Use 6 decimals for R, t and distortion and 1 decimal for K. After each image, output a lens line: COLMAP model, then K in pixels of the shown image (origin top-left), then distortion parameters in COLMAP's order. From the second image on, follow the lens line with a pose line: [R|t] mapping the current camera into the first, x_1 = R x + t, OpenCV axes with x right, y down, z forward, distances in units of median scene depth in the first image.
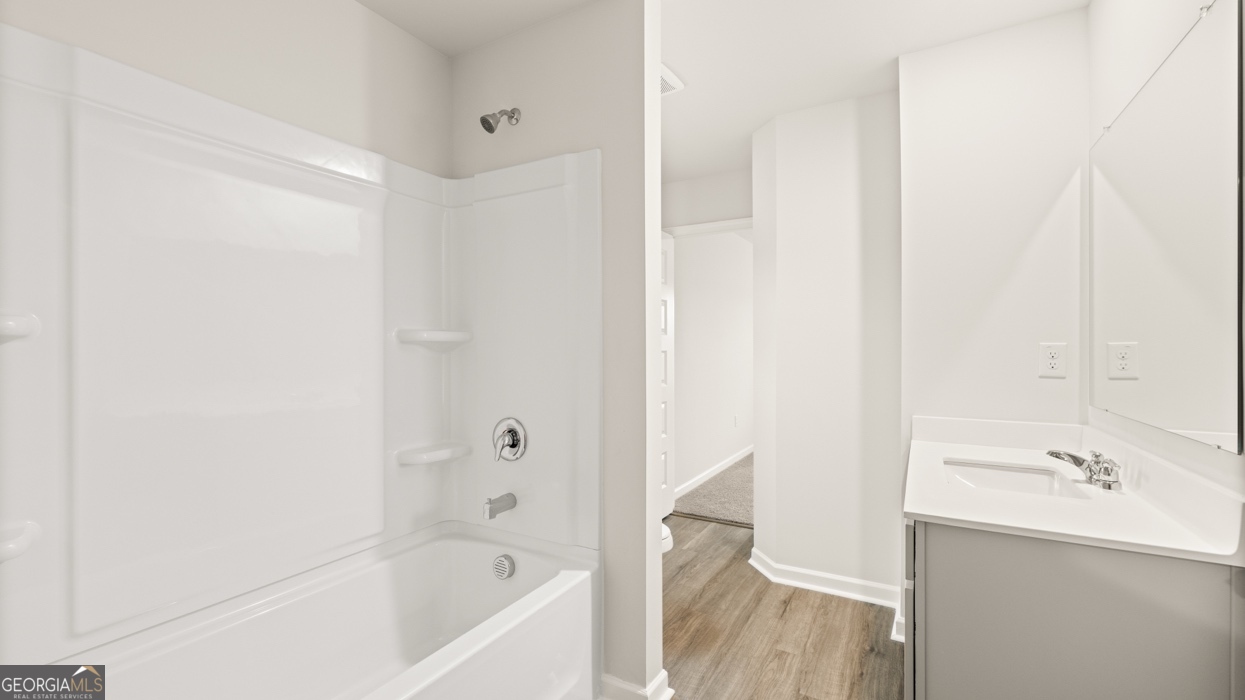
lens RADIAL K [[522.4, 0, 620.0], [0, 522.4, 350.6], [0, 0, 1]] dist [-0.000413, -0.000382]
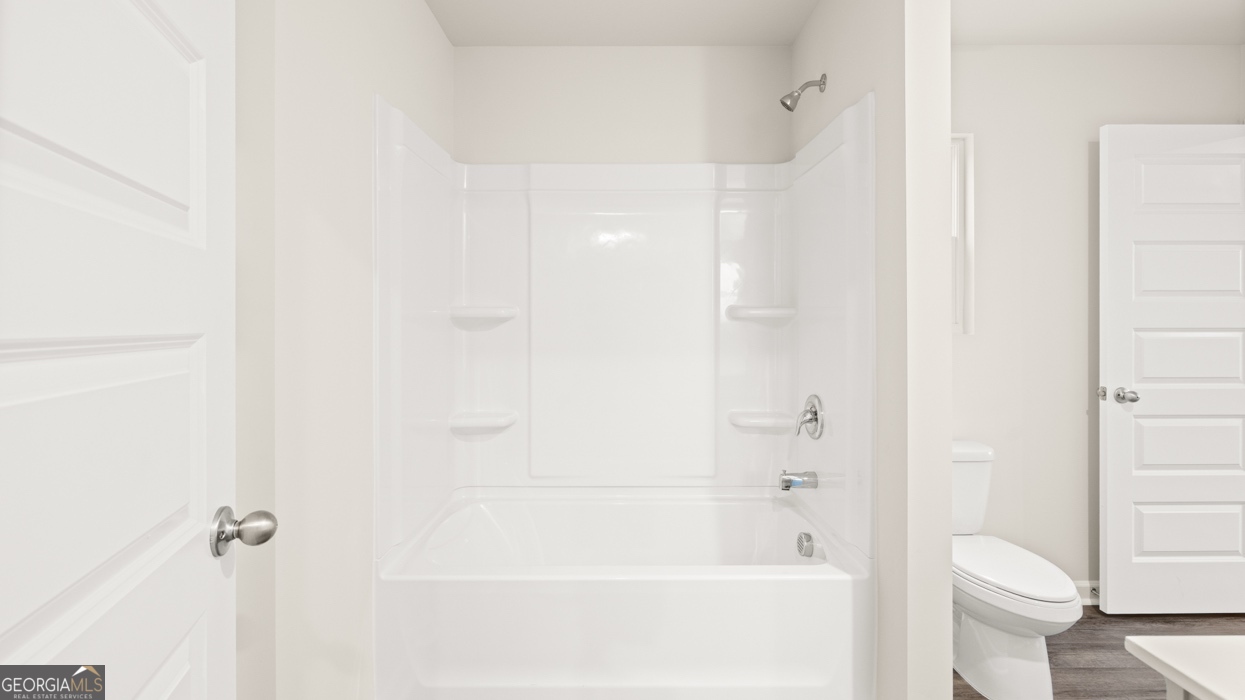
lens RADIAL K [[540.6, 0, 622.0], [0, 540.6, 325.1], [0, 0, 1]] dist [0.000017, -0.000073]
pose [[0.500431, 0.004224, -0.865766, 0.516206], [-0.002636, 0.999991, 0.003356, -0.004400], [0.865773, 0.000603, 0.500437, 0.195836]]
